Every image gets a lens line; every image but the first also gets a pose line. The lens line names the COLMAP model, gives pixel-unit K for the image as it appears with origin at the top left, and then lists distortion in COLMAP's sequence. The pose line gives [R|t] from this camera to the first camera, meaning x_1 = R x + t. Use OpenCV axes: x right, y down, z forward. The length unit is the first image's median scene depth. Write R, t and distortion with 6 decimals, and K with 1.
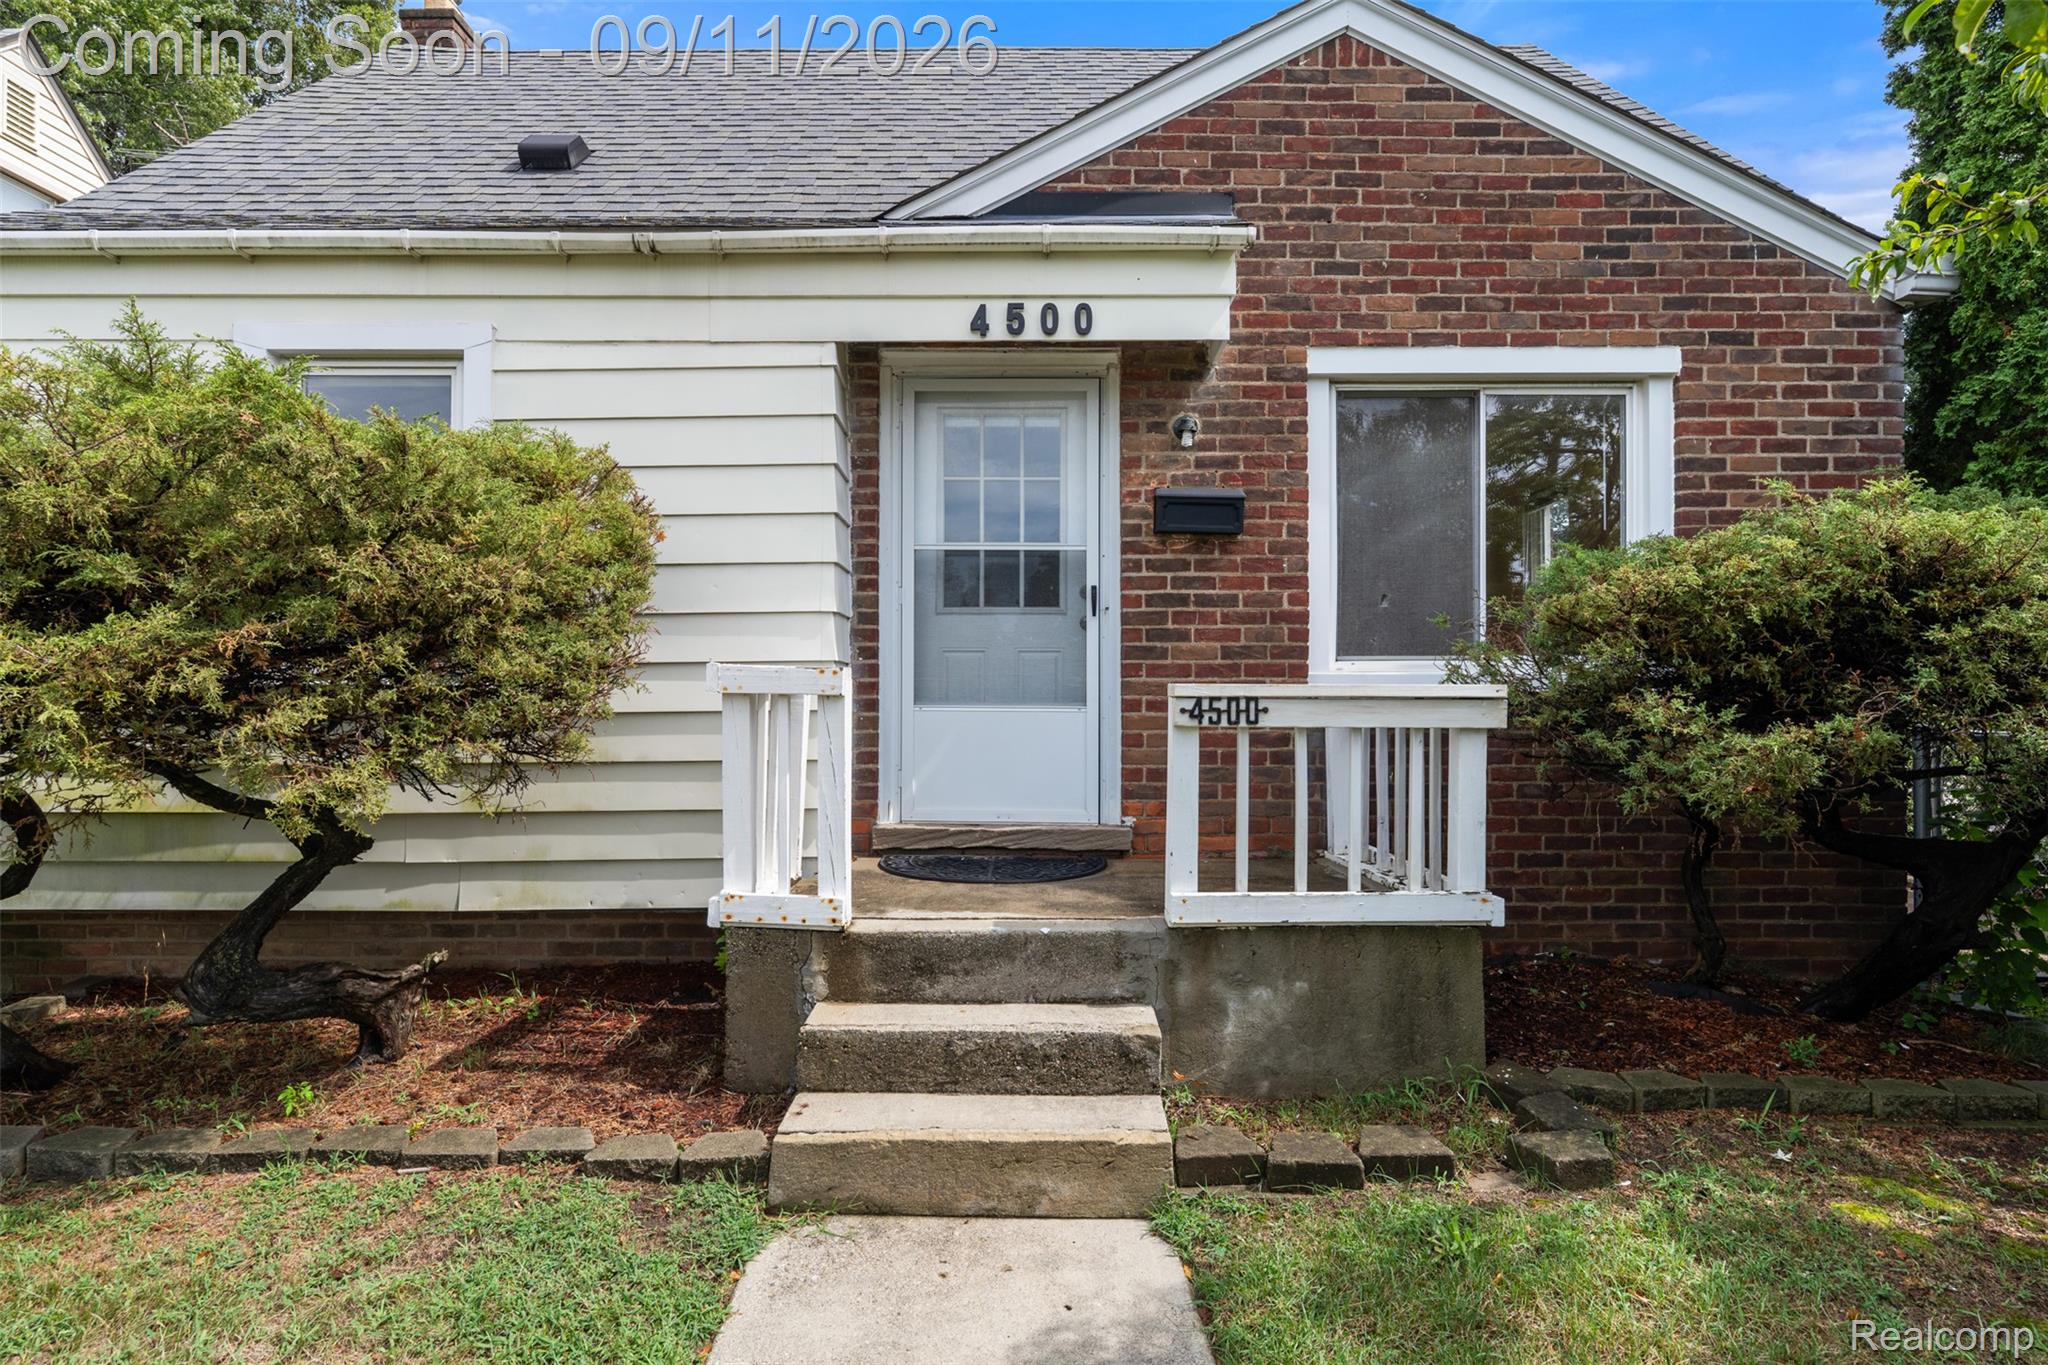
lens RADIAL K [[1181.3, 0, 1025.9], [0, 1181.3, 684.9], [0, 0, 1]] dist [0.005736, 0.000607]
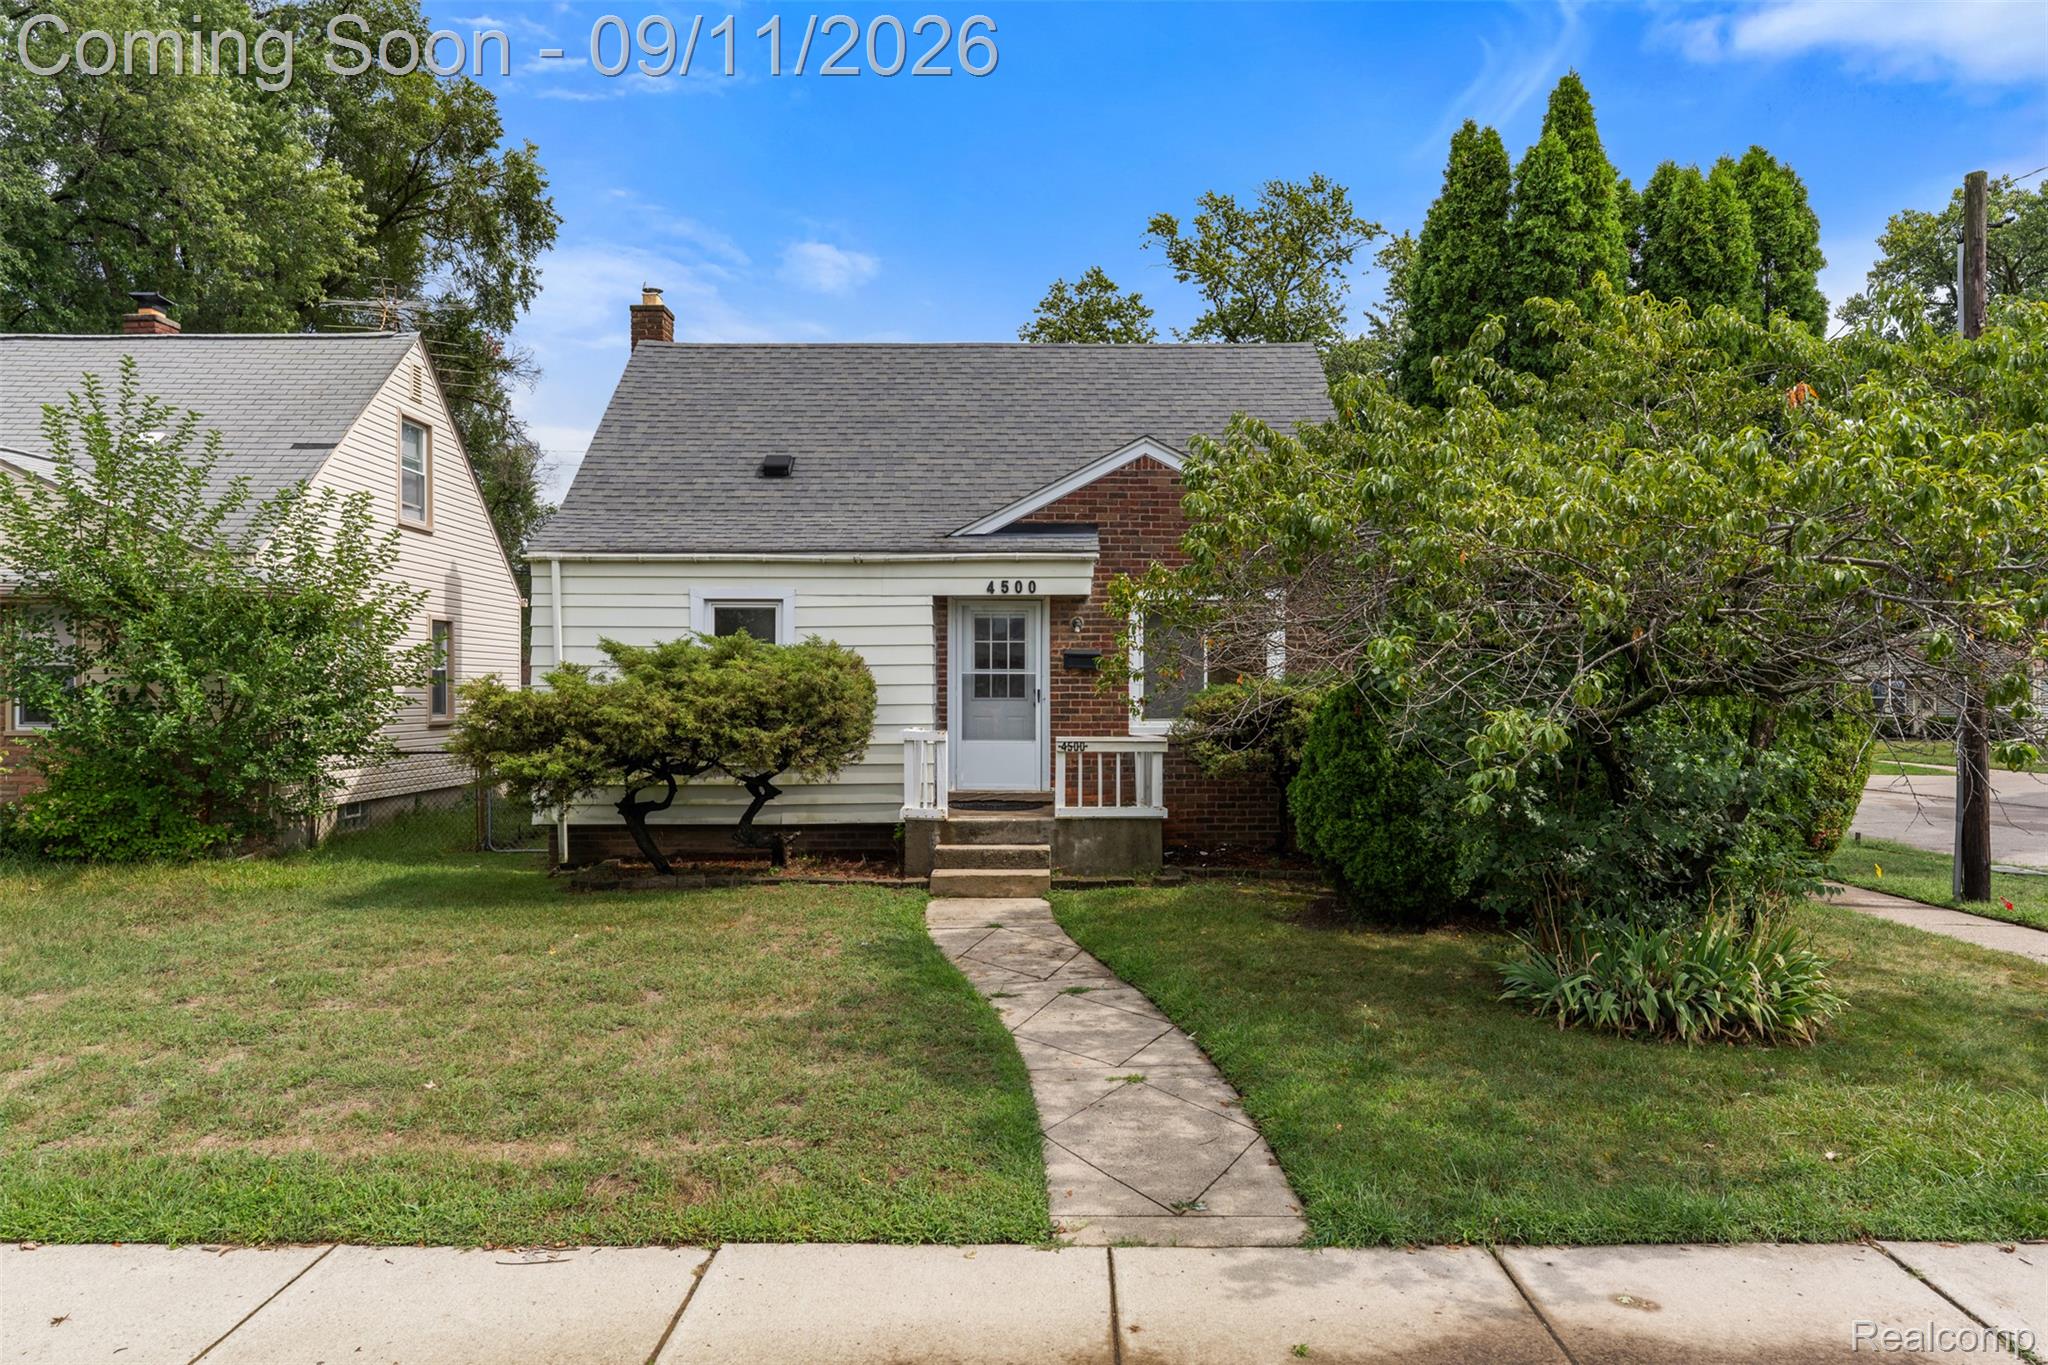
lens RADIAL K [[1416.6, 0, 1037.3], [0, 1416.6, 676.5], [0, 0, 1]] dist [-0.103558, -0.003437]
pose [[0.999998, -0.001685, 0.000920, 0.056088], [0.001689, 0.999993, -0.003478, -0.108794], [-0.000914, 0.003480, 0.999994, -1.977884]]
